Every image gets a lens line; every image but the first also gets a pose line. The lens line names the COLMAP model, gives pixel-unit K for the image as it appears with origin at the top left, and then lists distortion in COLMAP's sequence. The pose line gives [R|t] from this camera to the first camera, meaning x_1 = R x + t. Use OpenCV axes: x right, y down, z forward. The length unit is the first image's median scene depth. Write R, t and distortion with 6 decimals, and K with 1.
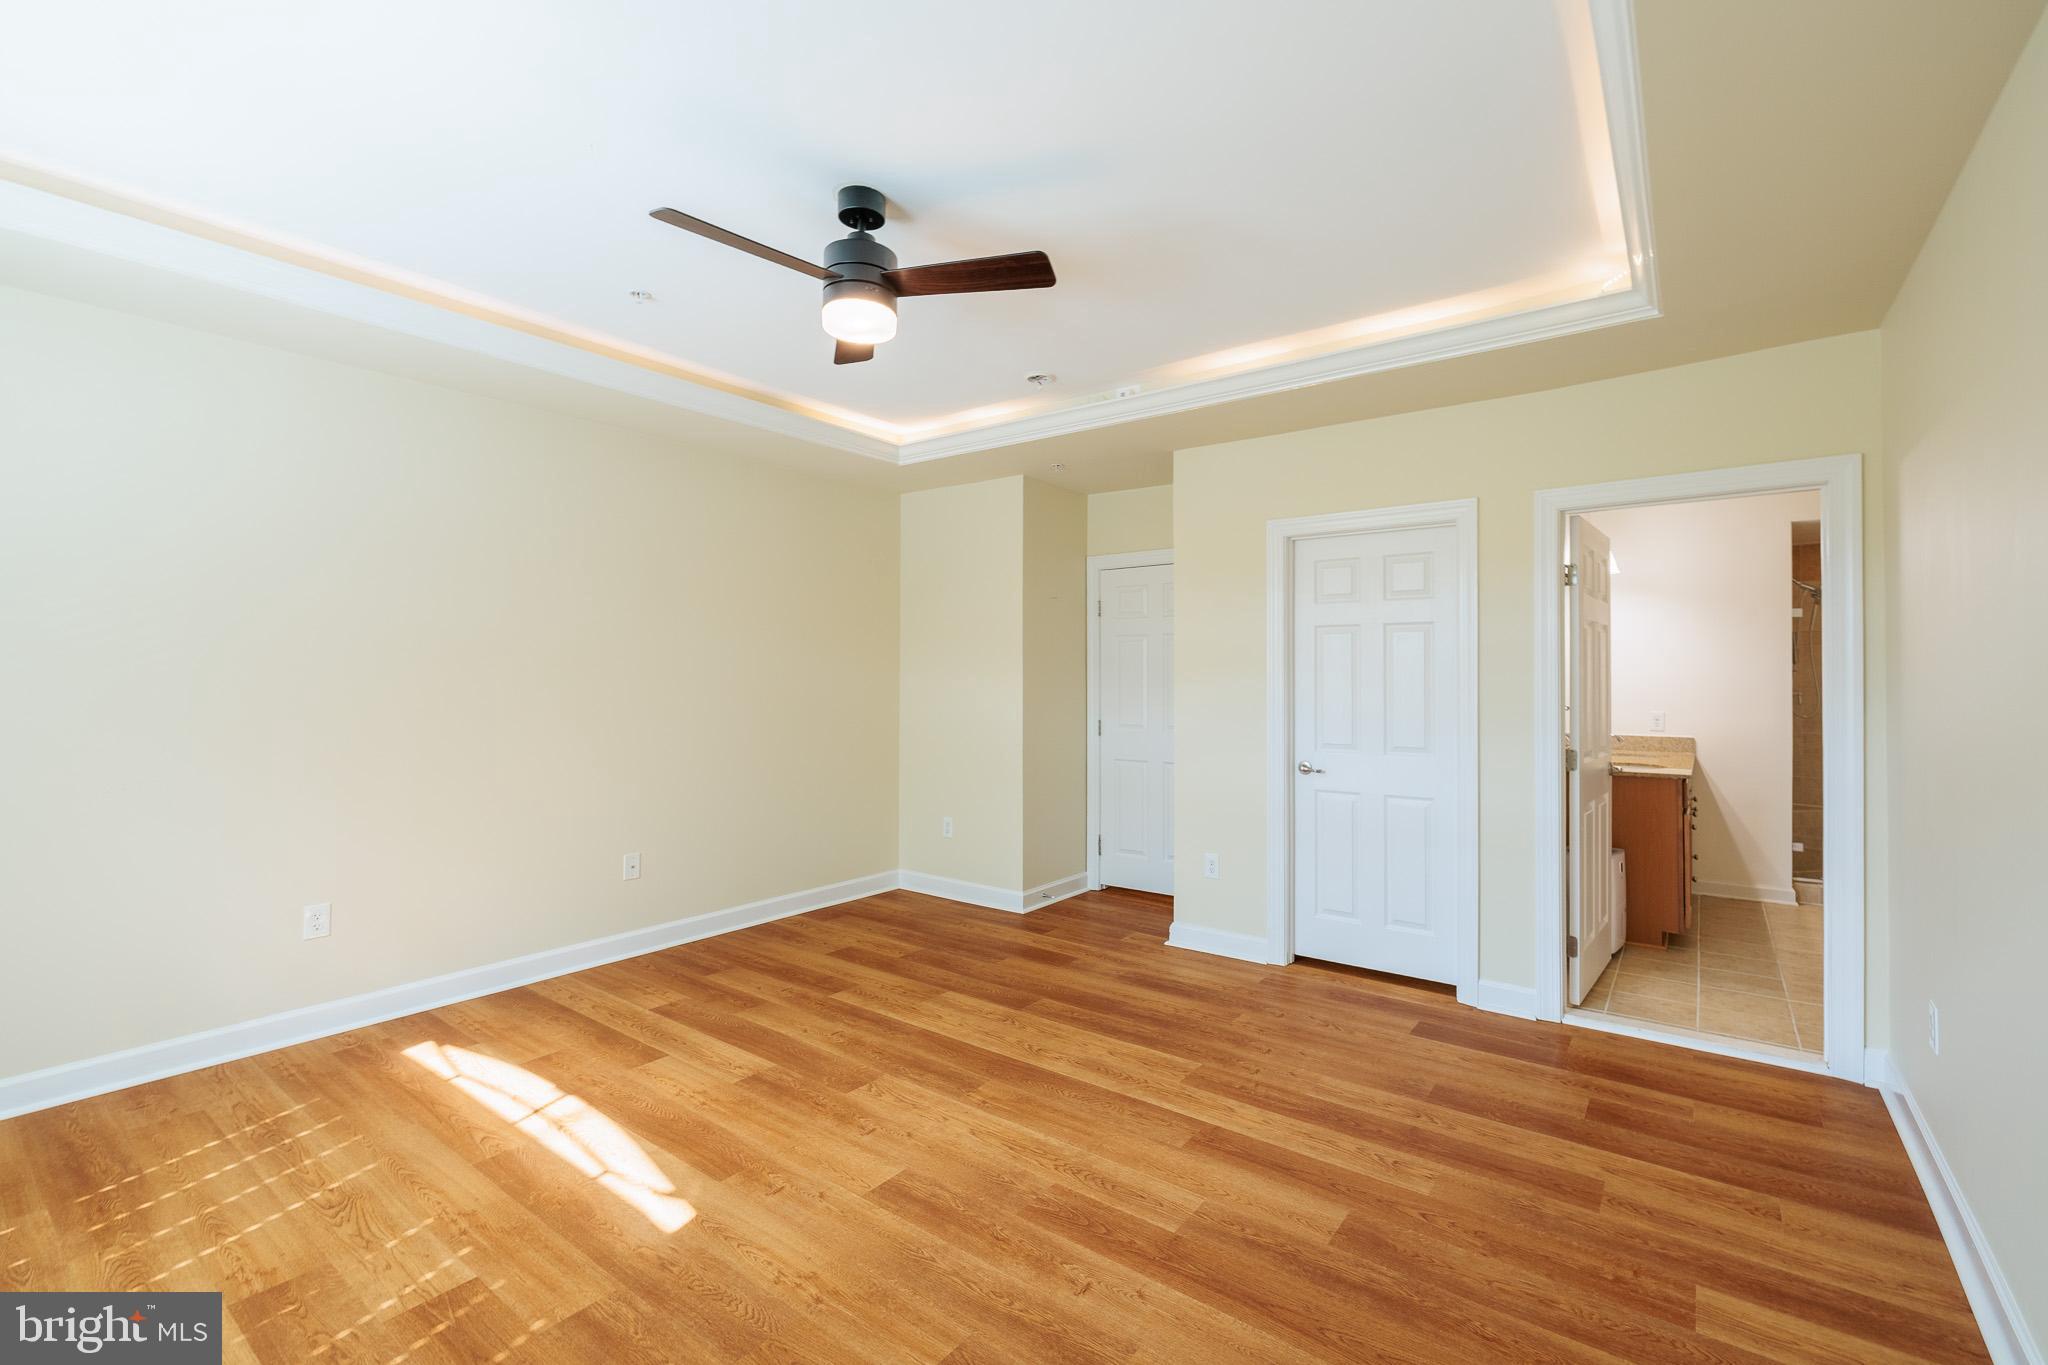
lens RADIAL K [[884.3, 0, 1026.9], [0, 884.3, 679.6], [0, 0, 1]] dist [0.003452, -0.000349]
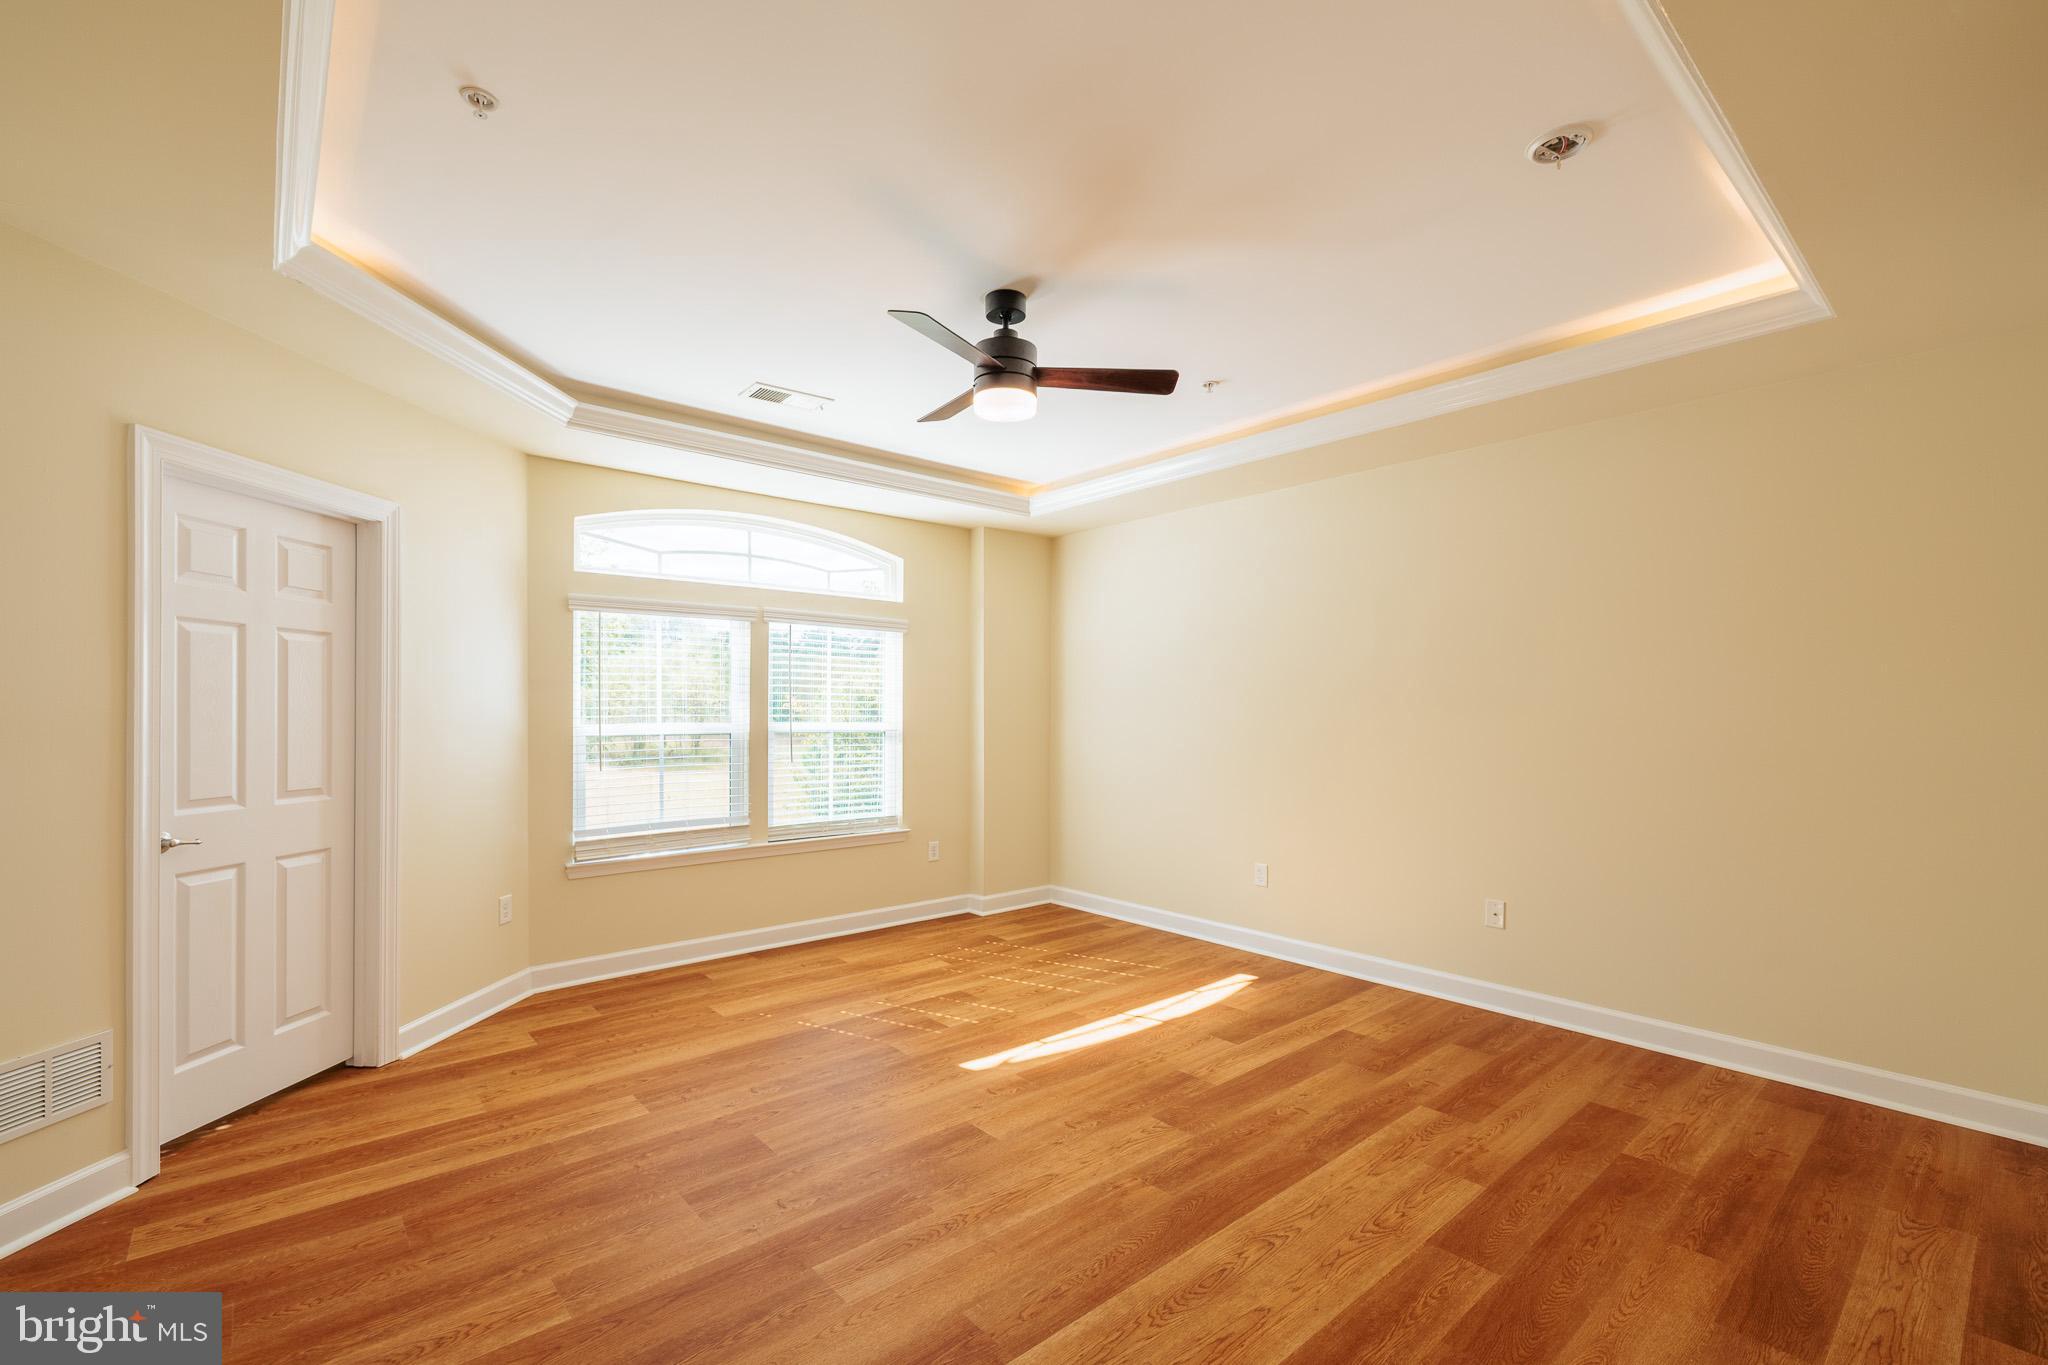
lens RADIAL K [[884.3, 0, 1029.5], [0, 884.3, 702.0], [0, 0, 1]] dist [0.003452, -0.000349]
pose [[-0.194328, -0.012566, -0.980856, 0.695536], [-0.005565, 0.999916, -0.011707, 0.014637], [0.980921, 0.003184, -0.194381, 0.921871]]
